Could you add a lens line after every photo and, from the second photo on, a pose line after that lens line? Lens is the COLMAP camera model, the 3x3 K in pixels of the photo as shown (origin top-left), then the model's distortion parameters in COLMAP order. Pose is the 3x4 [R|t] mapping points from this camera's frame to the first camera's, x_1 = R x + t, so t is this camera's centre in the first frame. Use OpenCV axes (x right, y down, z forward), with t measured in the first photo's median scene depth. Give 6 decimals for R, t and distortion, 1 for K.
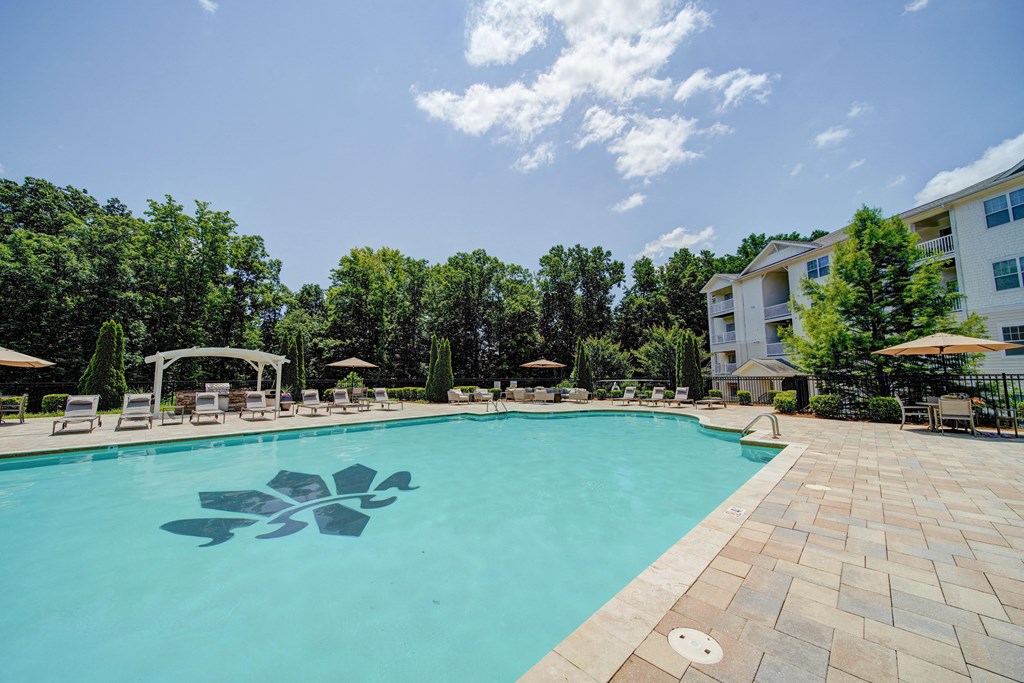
lens RADIAL K [[362.3, 0, 516.2], [0, 362.3, 339.4], [0, 0, 1]] dist [-0.001557, -0.000228]
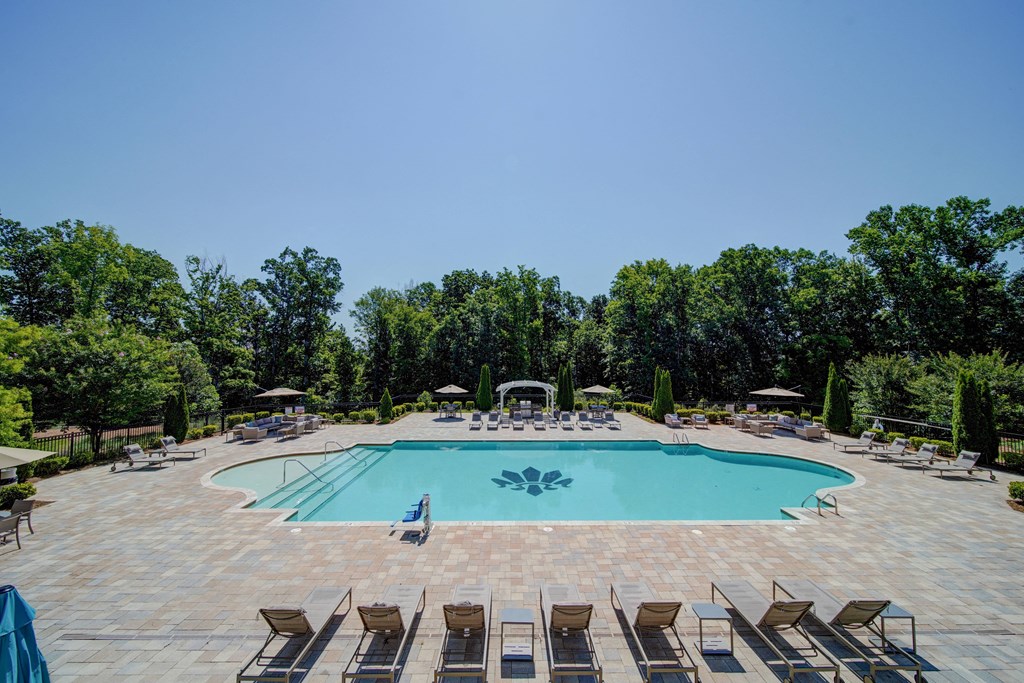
lens RADIAL K [[380.5, 0, 509.0], [0, 380.5, 342.1], [0, 0, 1]] dist [-0.001752, -0.000611]
pose [[0.695759, -0.029367, -0.717675, 0.205941], [0.073617, 0.996818, 0.030579, -0.101943], [0.714493, -0.074108, 0.695707, -0.150516]]
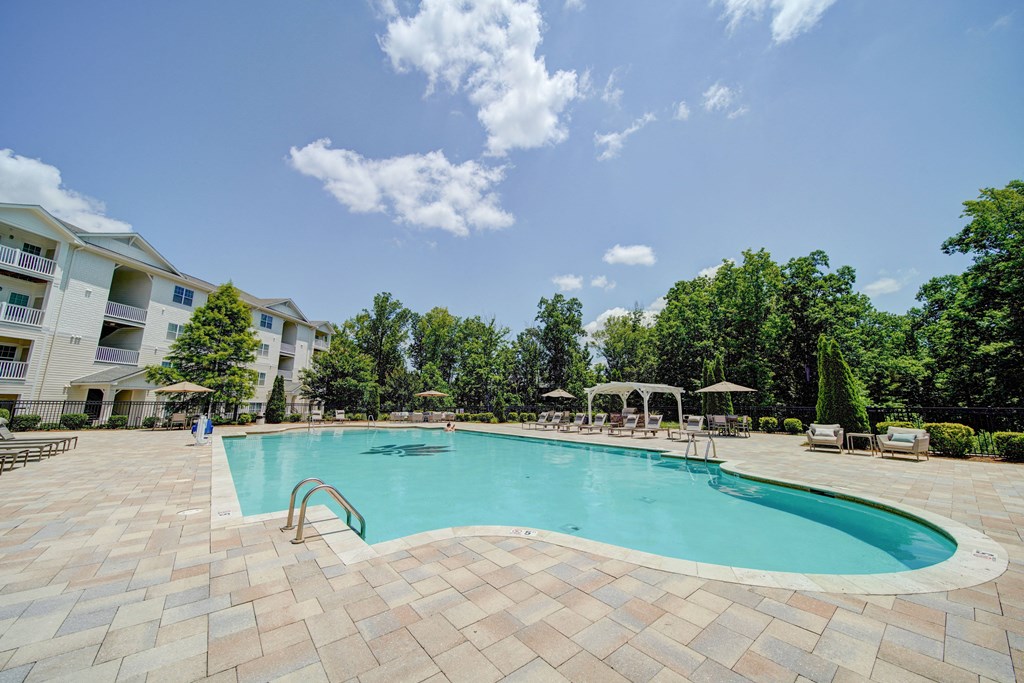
lens RADIAL K [[362.3, 0, 516.2], [0, 362.3, 339.4], [0, 0, 1]] dist [-0.001557, -0.000228]
pose [[-0.107742, -0.175268, -0.978607, 0.269433], [0.101152, 0.977297, -0.186170, 0.033757], [0.989020, -0.119046, -0.087568, 0.315169]]
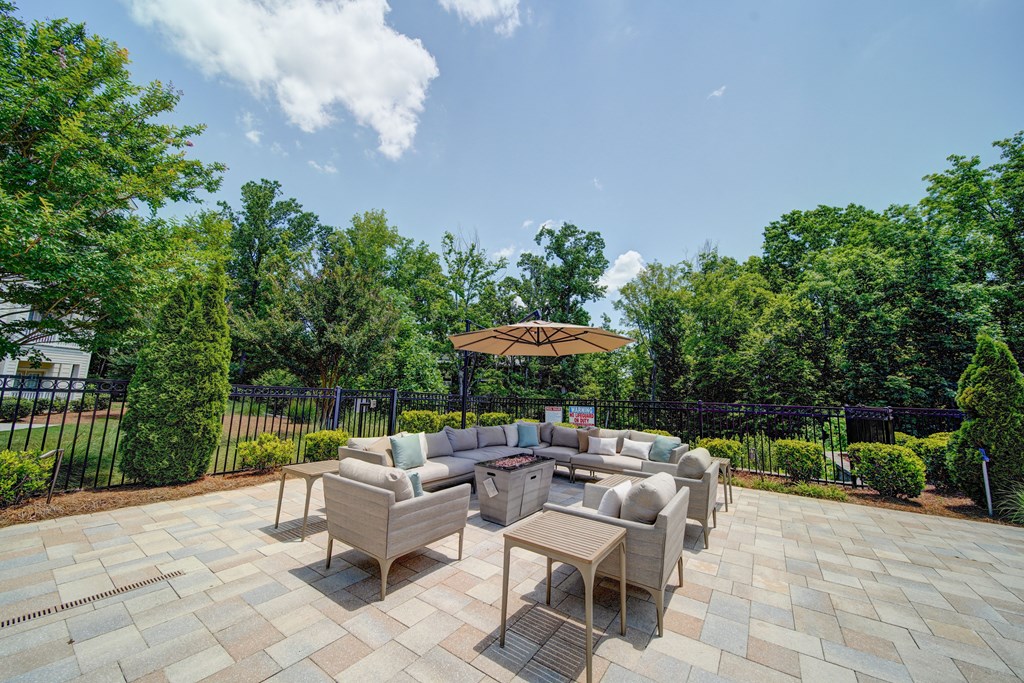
lens RADIAL K [[362.3, 0, 516.2], [0, 362.3, 339.4], [0, 0, 1]] dist [-0.001557, -0.000228]
pose [[0.175279, -0.124521, -0.976612, -0.396969], [0.066503, 0.991201, -0.114446, -0.001067], [0.982270, -0.044888, 0.182018, -0.016124]]
